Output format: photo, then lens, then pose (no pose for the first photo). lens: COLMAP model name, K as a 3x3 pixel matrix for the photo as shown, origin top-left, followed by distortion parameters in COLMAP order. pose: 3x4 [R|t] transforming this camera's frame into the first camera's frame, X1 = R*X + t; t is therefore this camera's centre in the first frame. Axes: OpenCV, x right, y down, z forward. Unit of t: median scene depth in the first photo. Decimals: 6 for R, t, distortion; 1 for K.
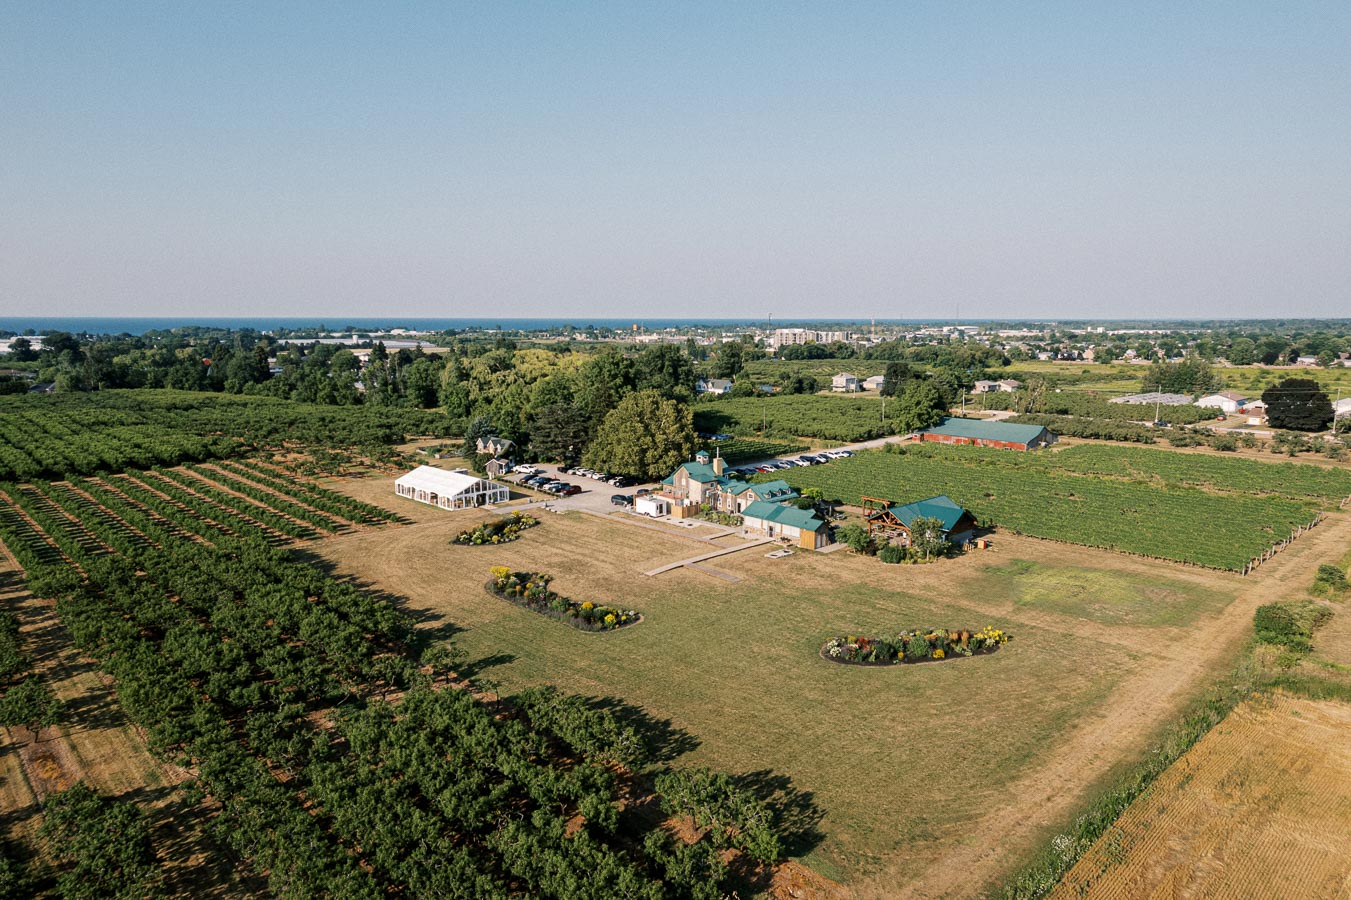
lens RADIAL K [[852.5, 0, 666.2], [0, 852.5, 429.4], [0, 0, 1]] dist [0.002915, 0.005219]
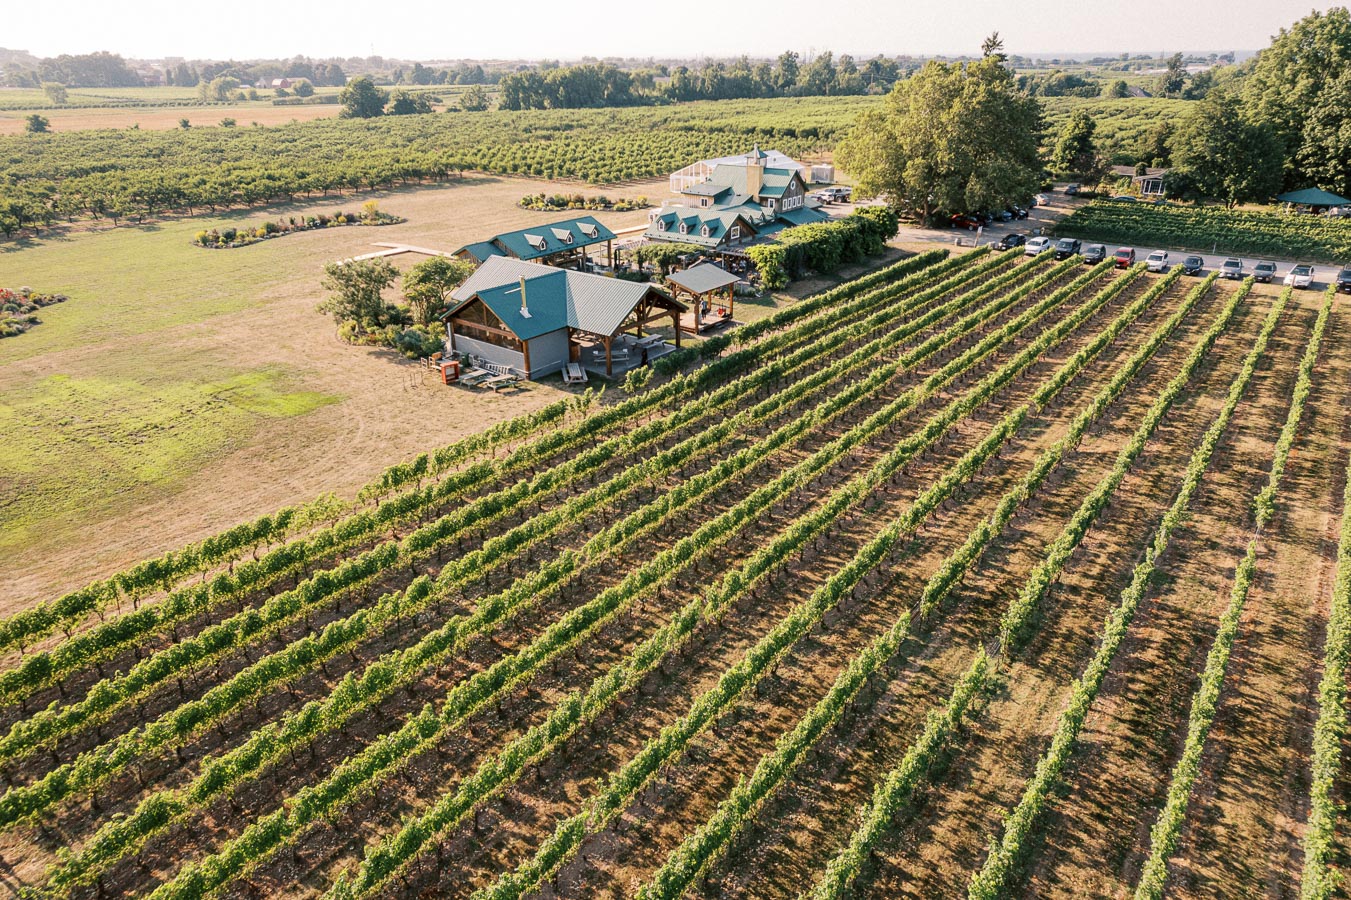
lens RADIAL K [[852.5, 0, 666.2], [0, 852.5, 429.4], [0, 0, 1]] dist [0.002915, 0.005219]
pose [[0.154758, 0.398280, -0.904114, 1.026174], [-0.109988, 0.916397, 0.384864, -0.029877], [0.981811, 0.039881, 0.185626, 1.322572]]
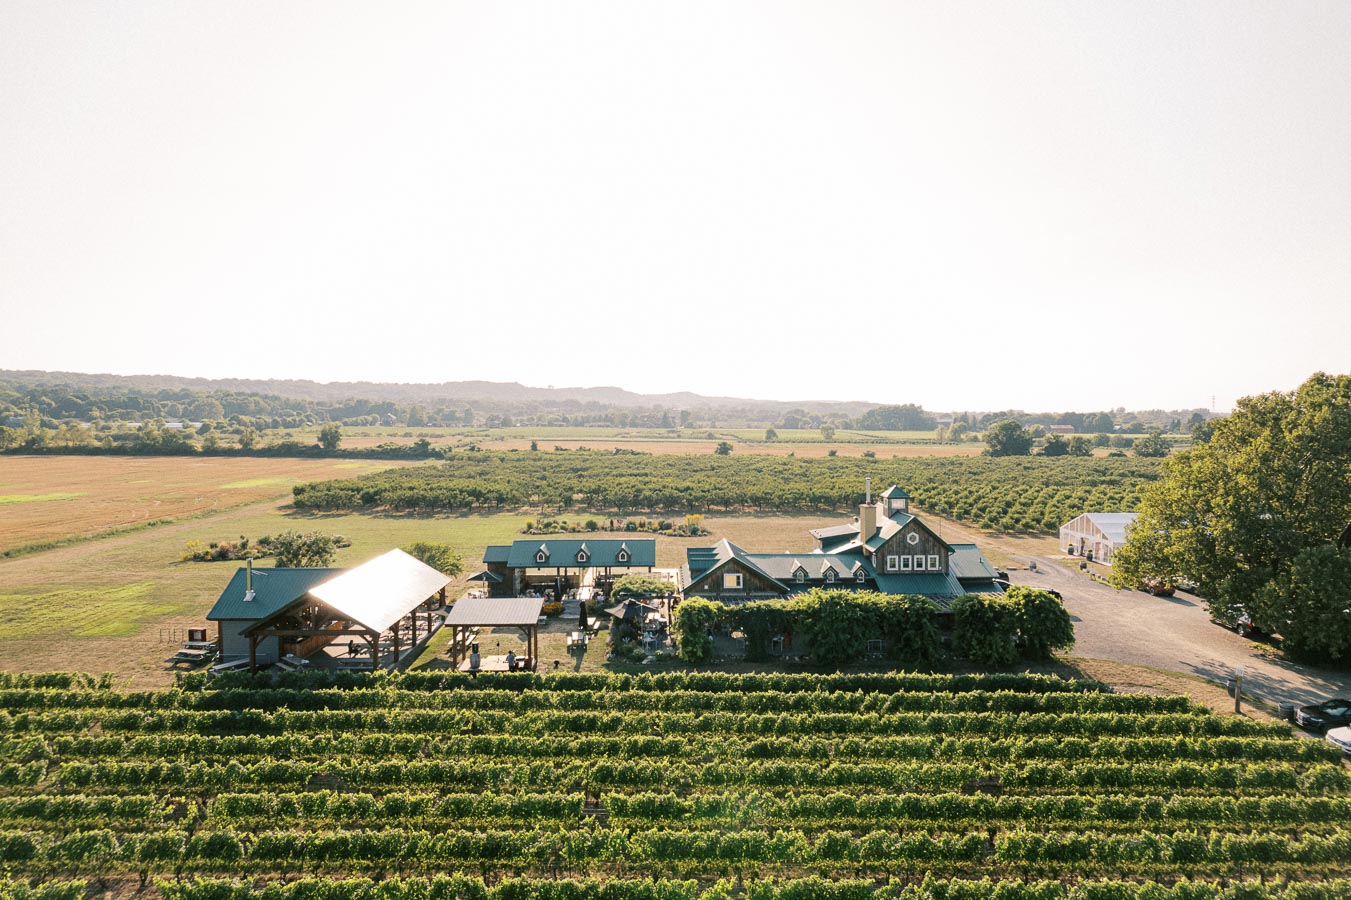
lens RADIAL K [[840.6, 0, 682.5], [0, 840.6, 449.8], [0, 0, 1]] dist [-0.011168, -0.003287]
pose [[-0.669728, 0.037114, -0.741678, 0.685650], [-0.081609, 0.989023, 0.123184, -0.060901], [0.738109, 0.143027, -0.659347, 1.898709]]
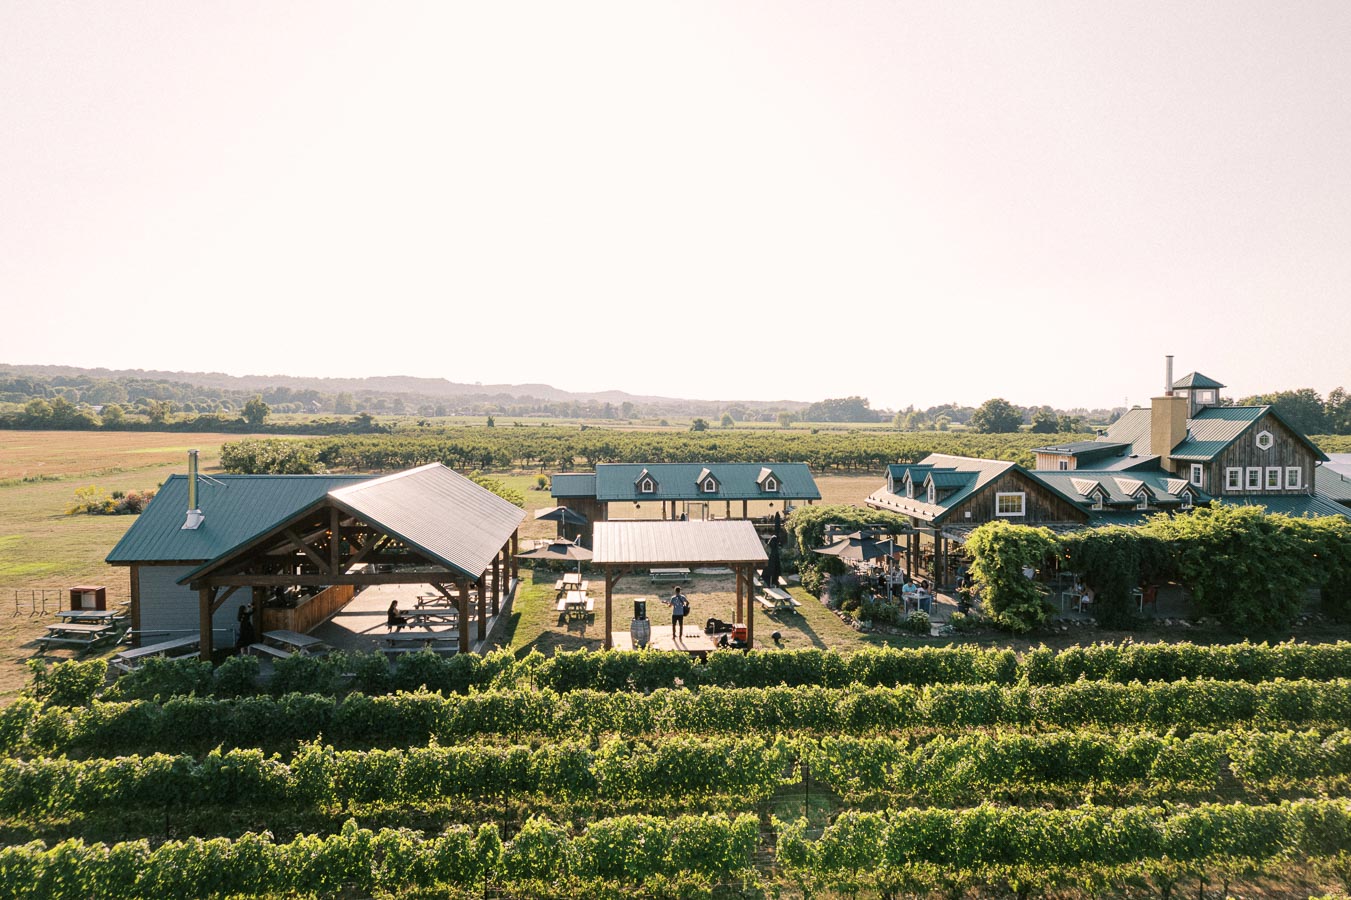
lens RADIAL K [[838.3, 0, 675.5], [0, 838.3, 450.0], [0, 0, 1]] dist [-0.005388, 0.002429]
pose [[-0.609031, 0.035589, -0.792347, 0.597690], [-0.093170, 0.988866, 0.116030, 0.052970], [0.787655, 0.144489, -0.598934, 1.638371]]
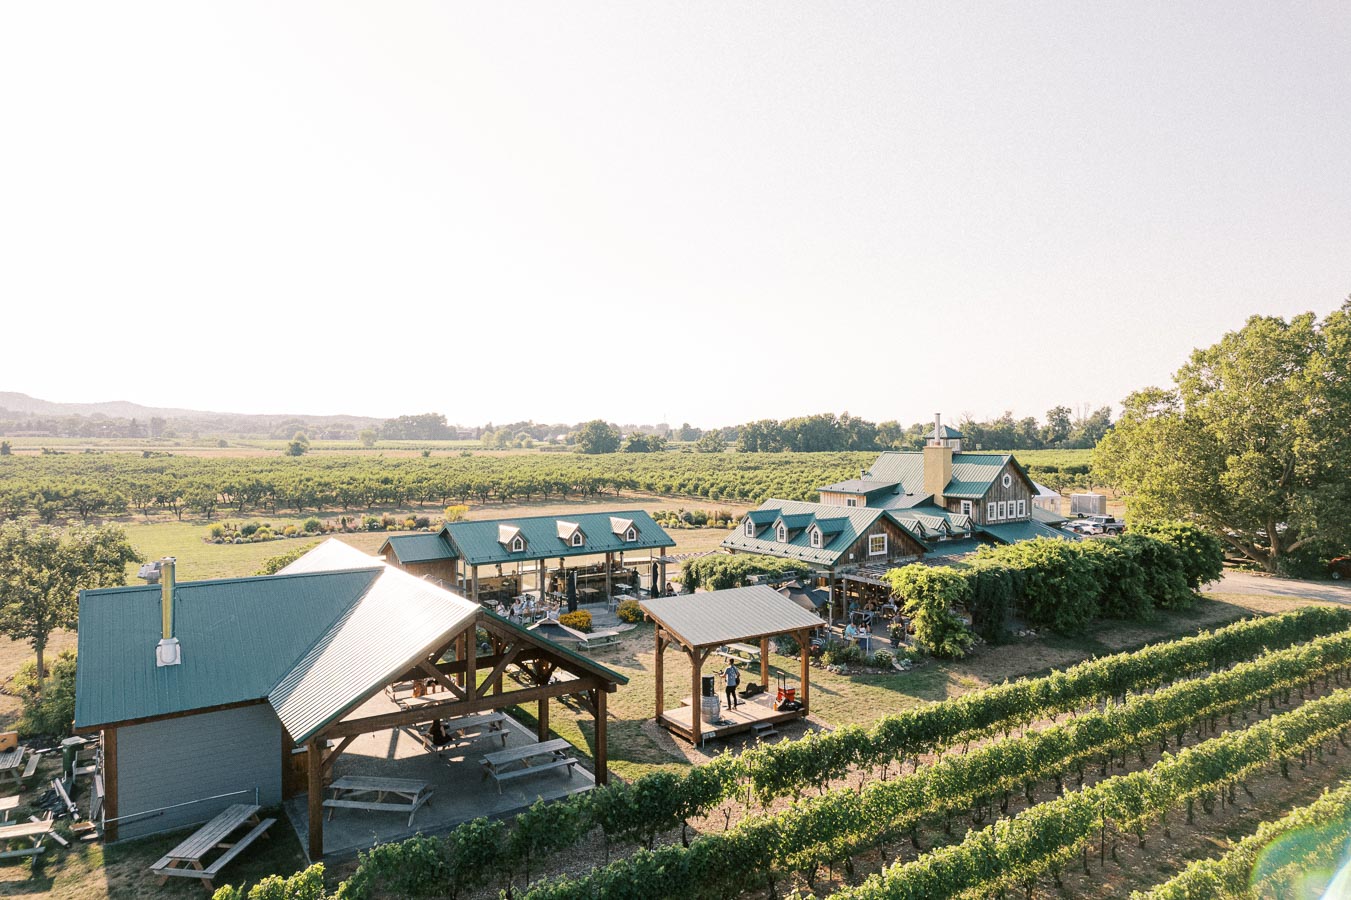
lens RADIAL K [[852.5, 0, 666.2], [0, 852.5, 429.4], [0, 0, 1]] dist [0.002915, 0.005219]
pose [[-0.154145, 0.003087, -0.988043, 0.668785], [-0.115293, 0.993108, 0.021089, 0.049949], [0.981299, 0.117165, -0.152727, 1.487238]]
